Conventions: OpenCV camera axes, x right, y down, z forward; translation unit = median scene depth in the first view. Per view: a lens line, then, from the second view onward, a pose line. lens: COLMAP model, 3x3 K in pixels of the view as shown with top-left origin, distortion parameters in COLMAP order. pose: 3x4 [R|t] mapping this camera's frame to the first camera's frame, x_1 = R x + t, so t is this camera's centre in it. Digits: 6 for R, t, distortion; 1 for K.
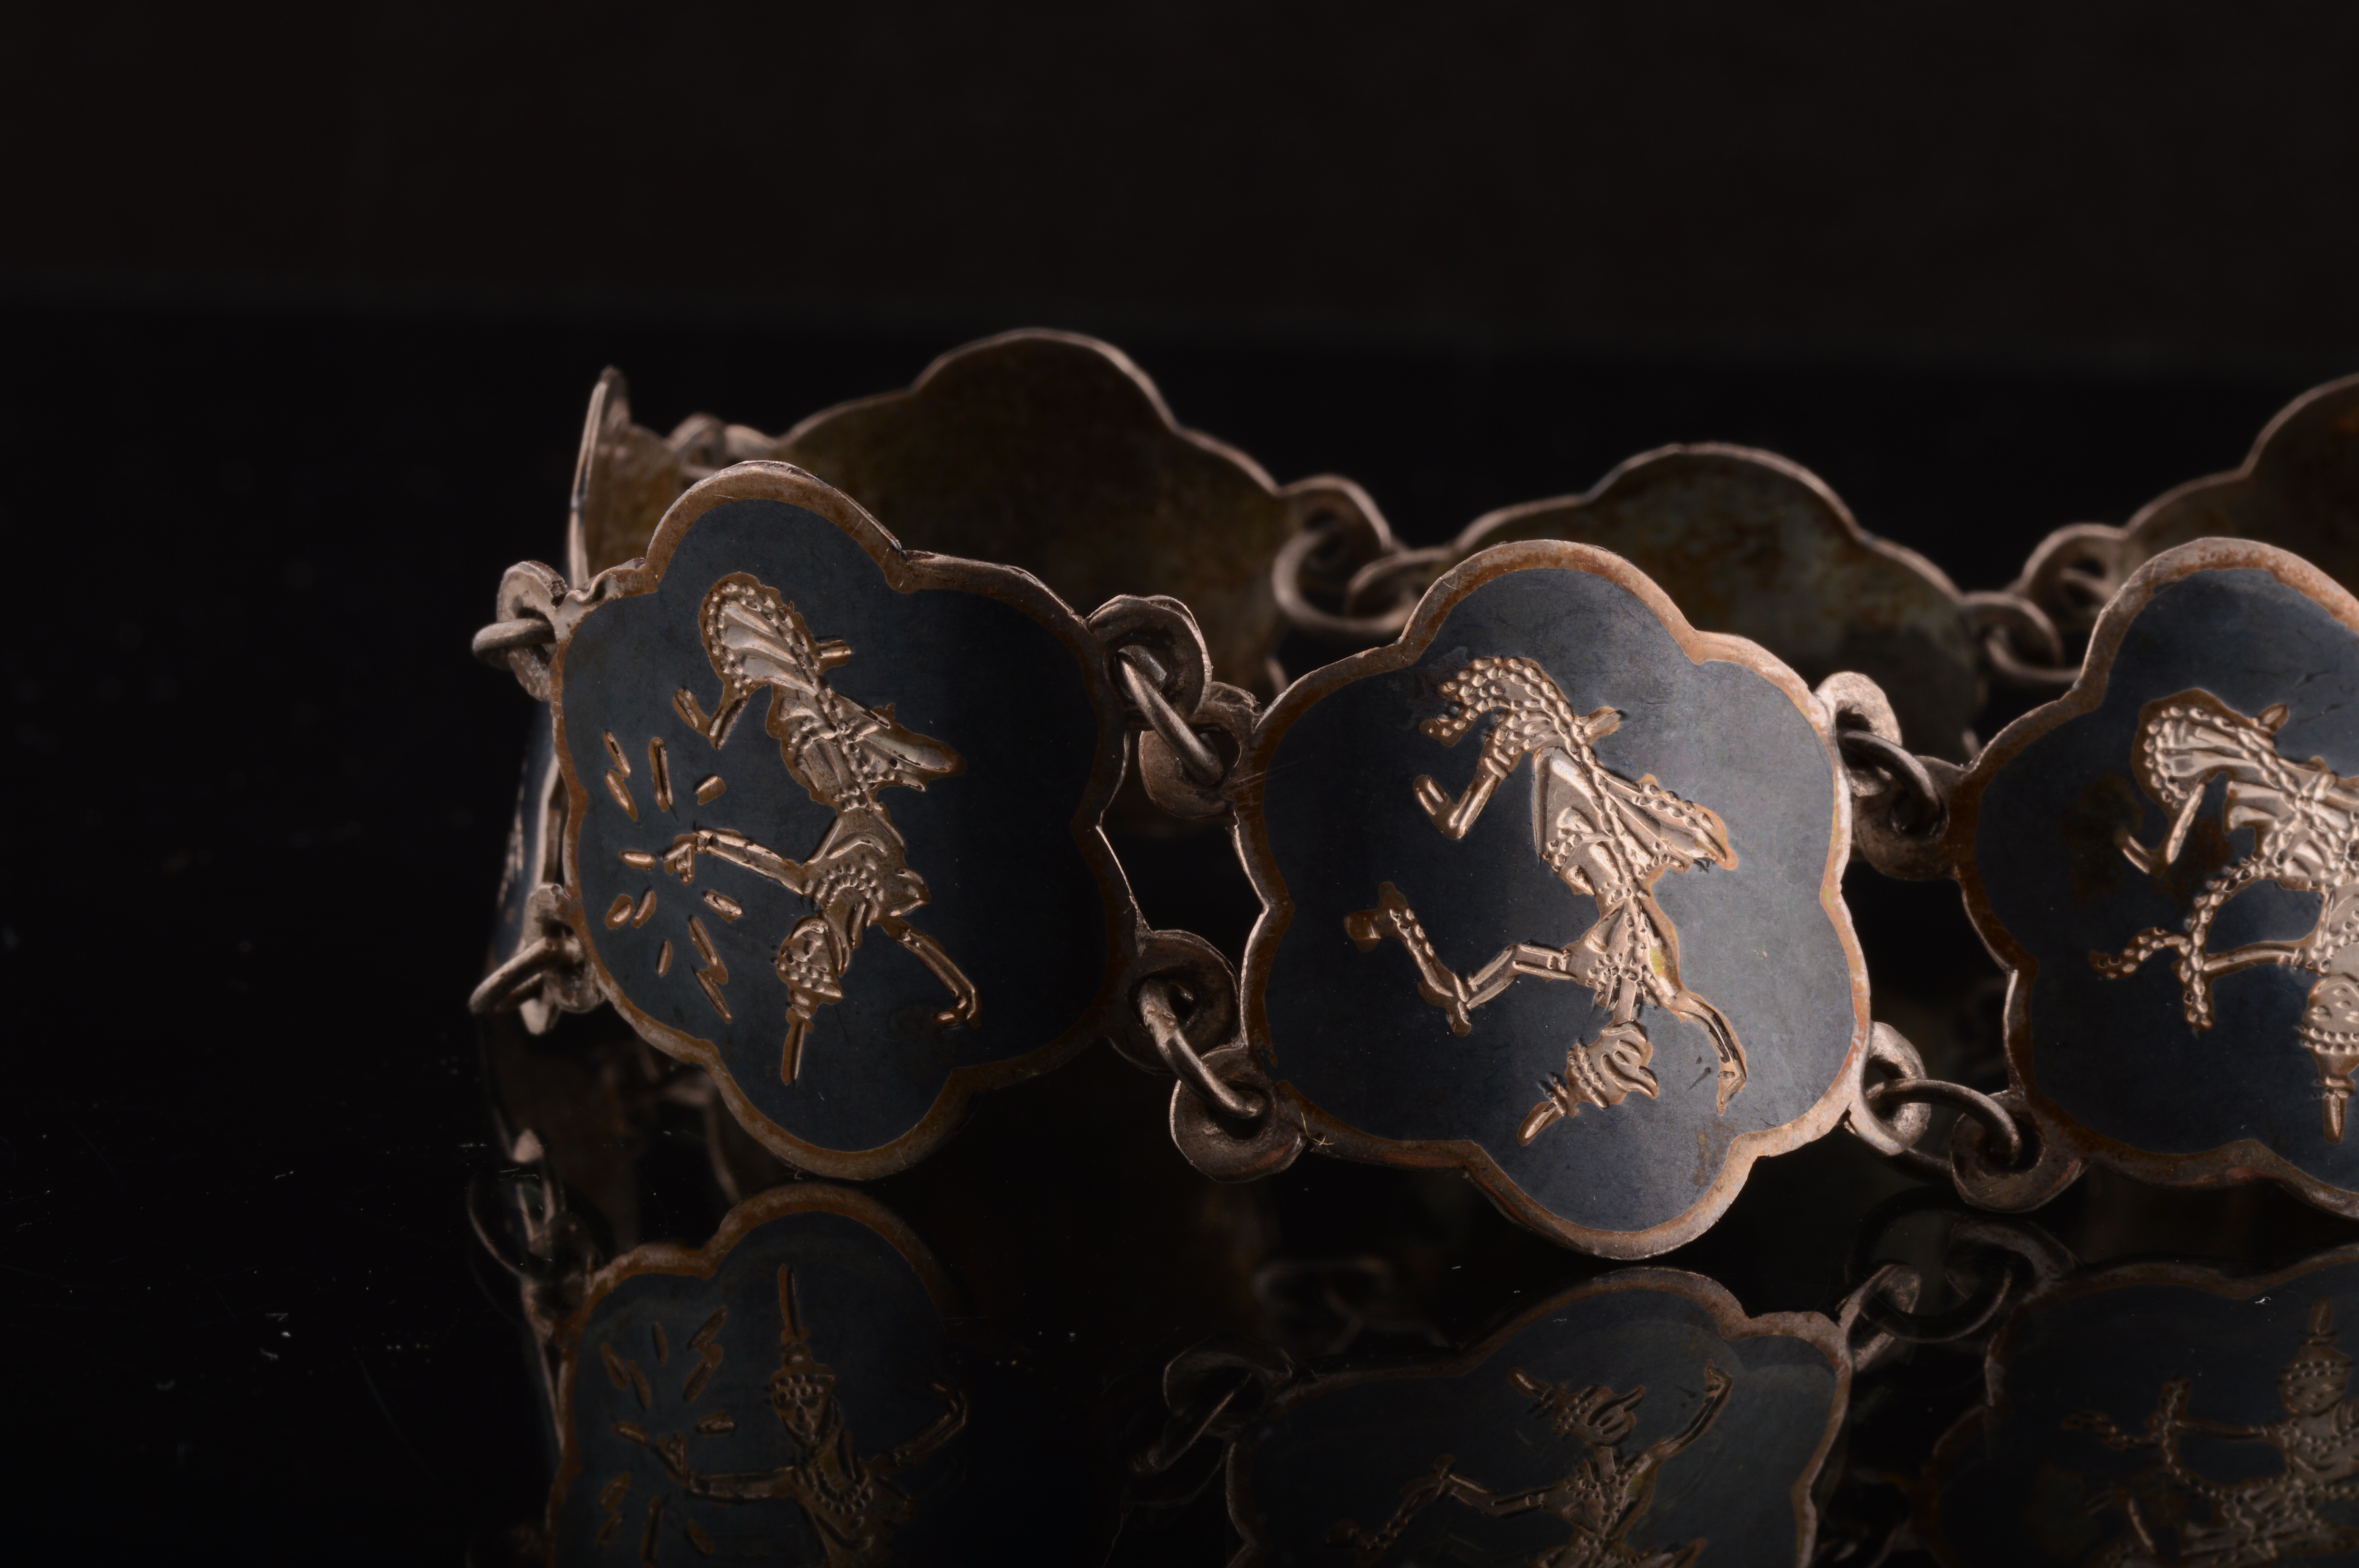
lens RADIAL K [[6893.9, 0, 1178.8], [0, 6893.9, 772.4], [0, 0, 1]] dist [-0.071106, 0.000000]
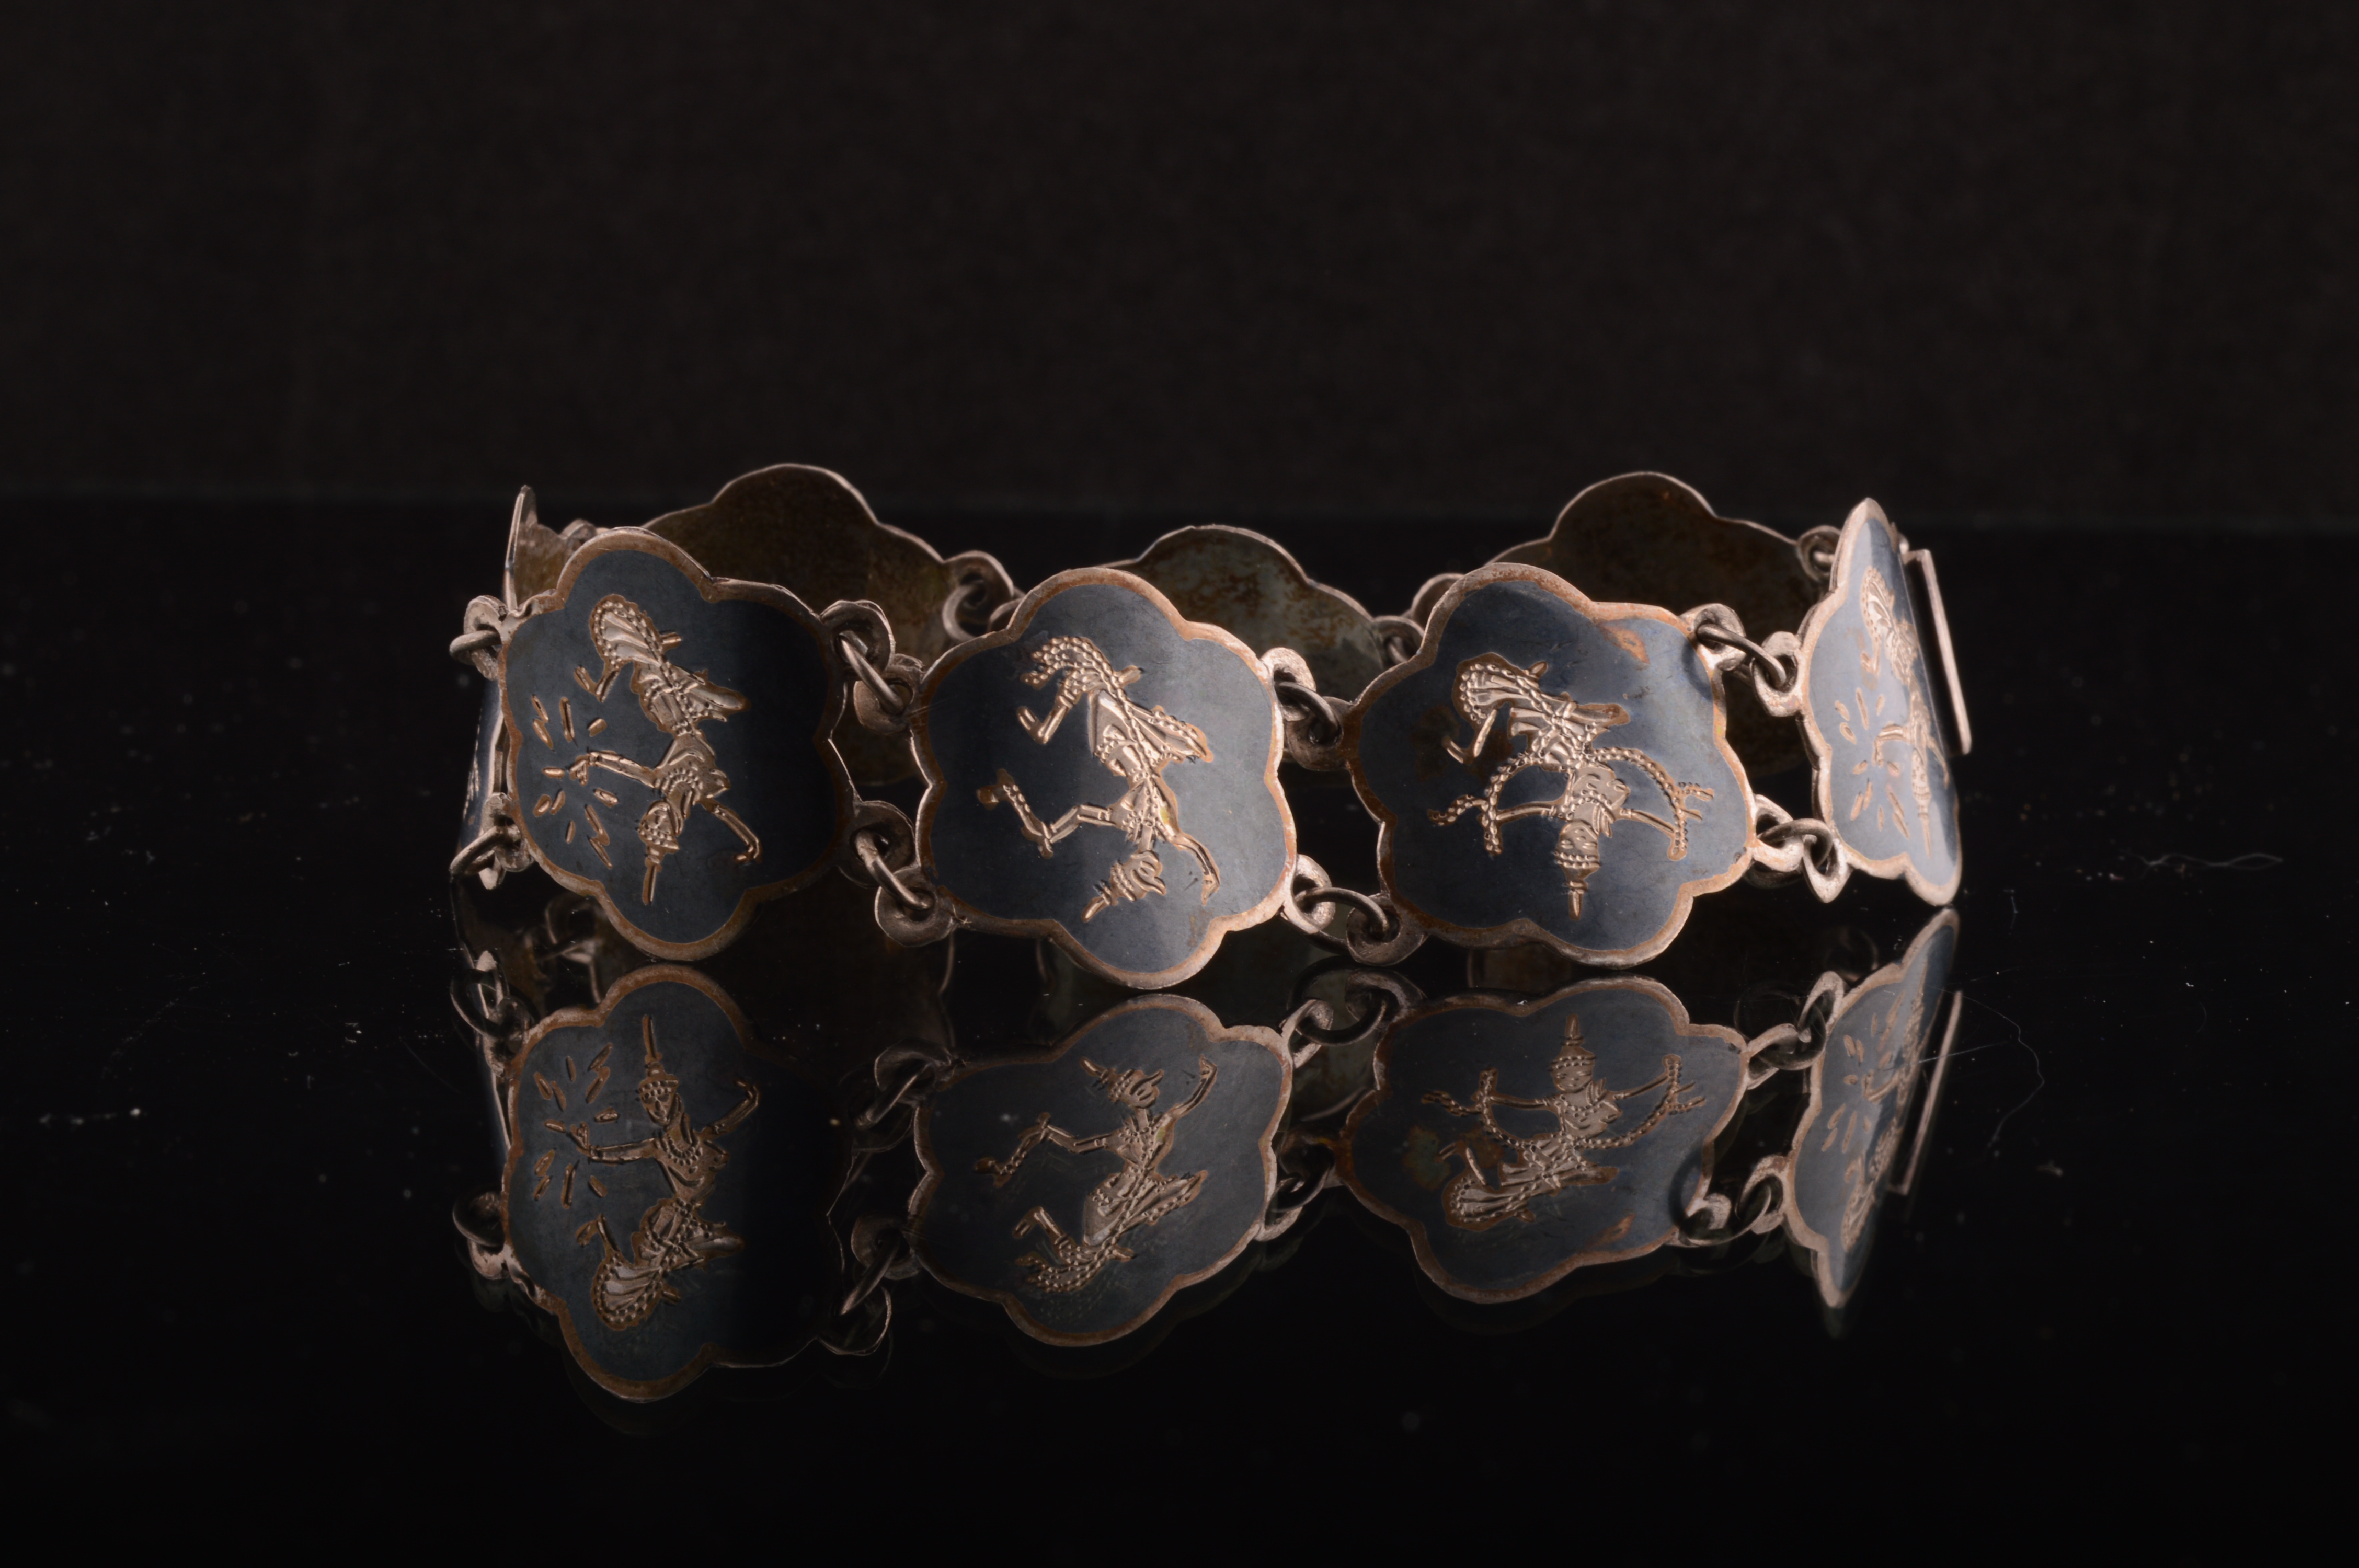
lens RADIAL K [[6893.9, 0, 1177.6], [0, 6893.9, 792.7], [0, 0, 1]] dist [-0.071106, 0.000000]
pose [[0.999319, -0.019437, 0.031353, 0.019603], [0.020718, 0.998942, -0.041045, 0.089073], [-0.030522, 0.041667, 0.998665, -0.663493]]
